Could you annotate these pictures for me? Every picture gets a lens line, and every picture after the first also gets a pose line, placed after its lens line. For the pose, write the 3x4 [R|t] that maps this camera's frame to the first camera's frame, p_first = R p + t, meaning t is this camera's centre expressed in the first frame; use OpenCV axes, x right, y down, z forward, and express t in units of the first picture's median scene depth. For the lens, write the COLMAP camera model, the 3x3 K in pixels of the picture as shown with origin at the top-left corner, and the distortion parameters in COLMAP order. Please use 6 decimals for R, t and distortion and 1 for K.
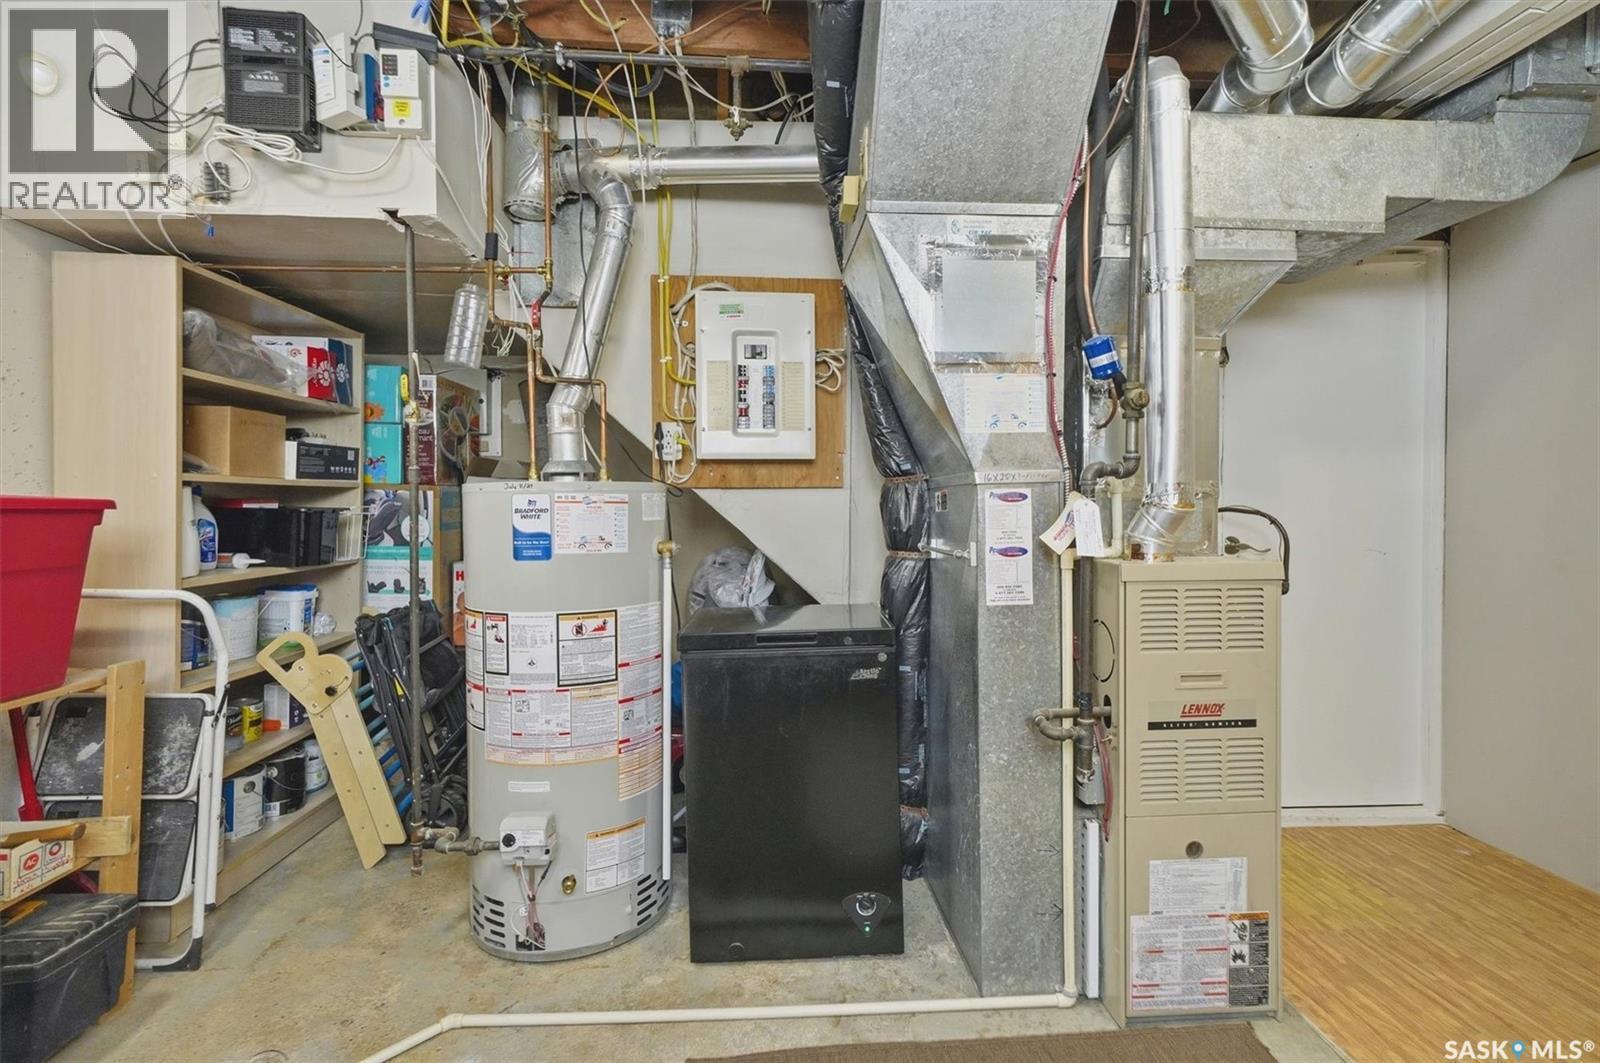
lens RADIAL K [[748.4, 0, 802.3], [0, 748.4, 522.3], [0, 0, 1]] dist [0.015757, 0.000120]
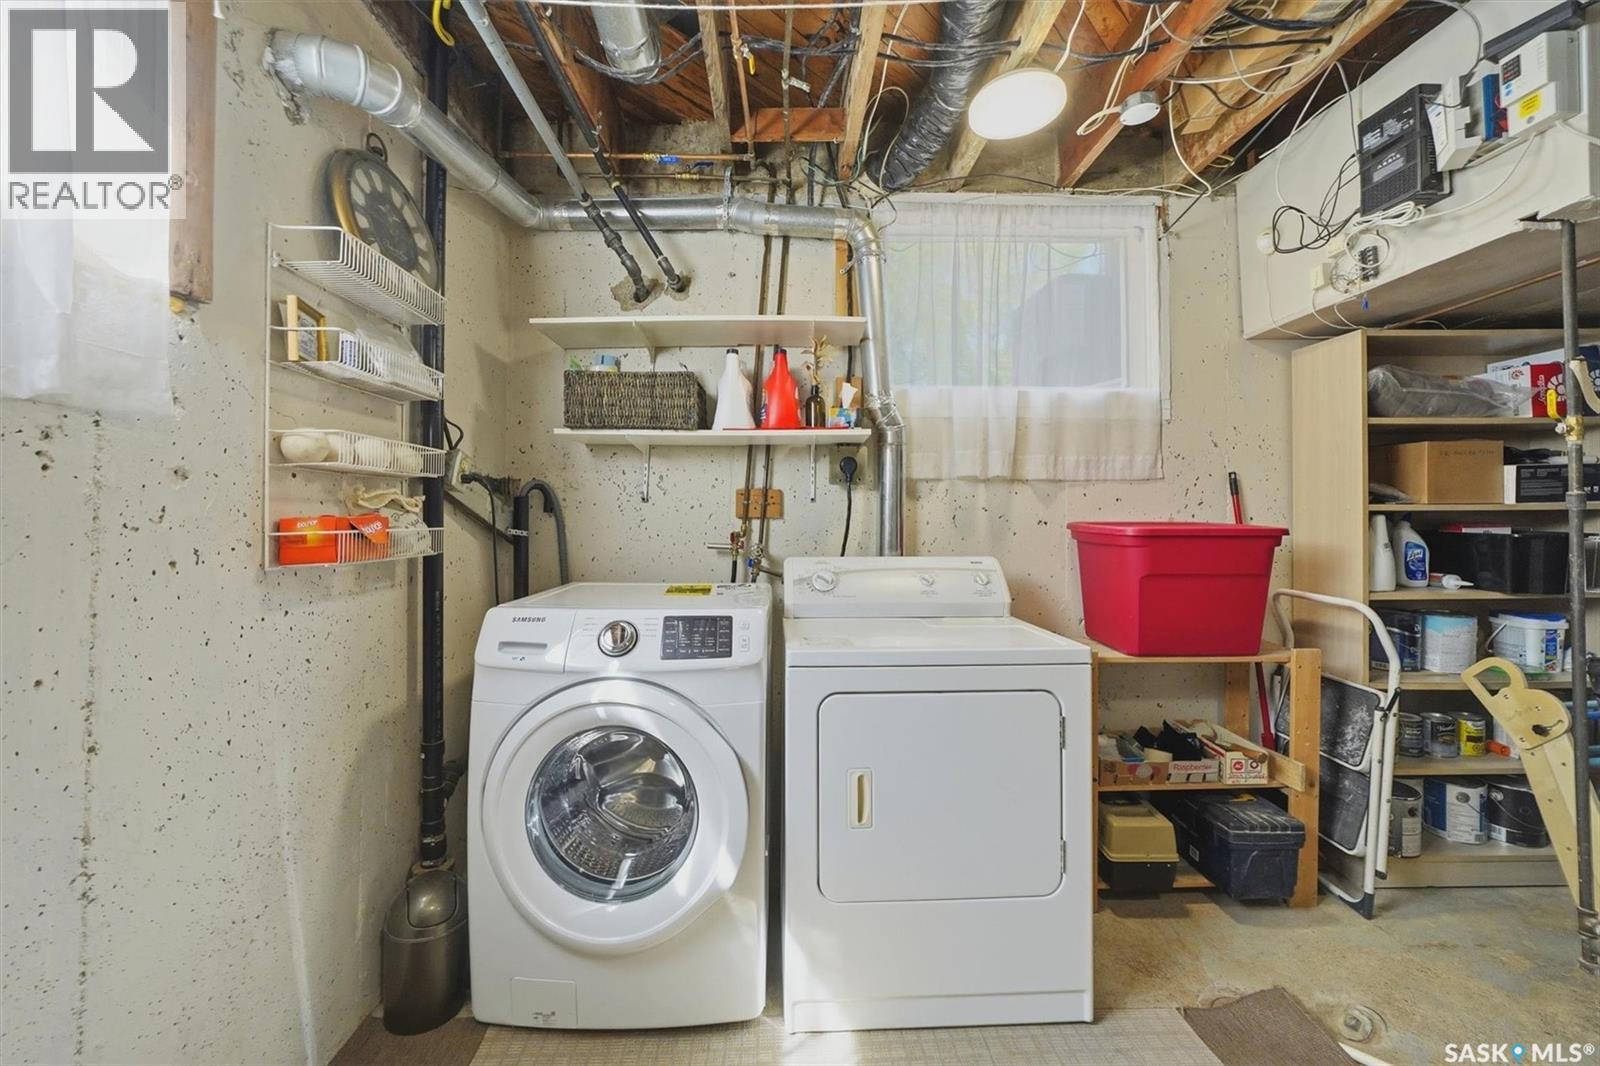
lens RADIAL K [[636.9, 0, 797.3], [0, 636.9, 521.1], [0, 0, 1]] dist [-0.000898, -0.000054]
pose [[-0.038622, -0.000360, -0.999254, 0.239741], [-0.017560, 0.999846, 0.000319, -0.023520], [0.999100, 0.017559, -0.038622, 0.129175]]
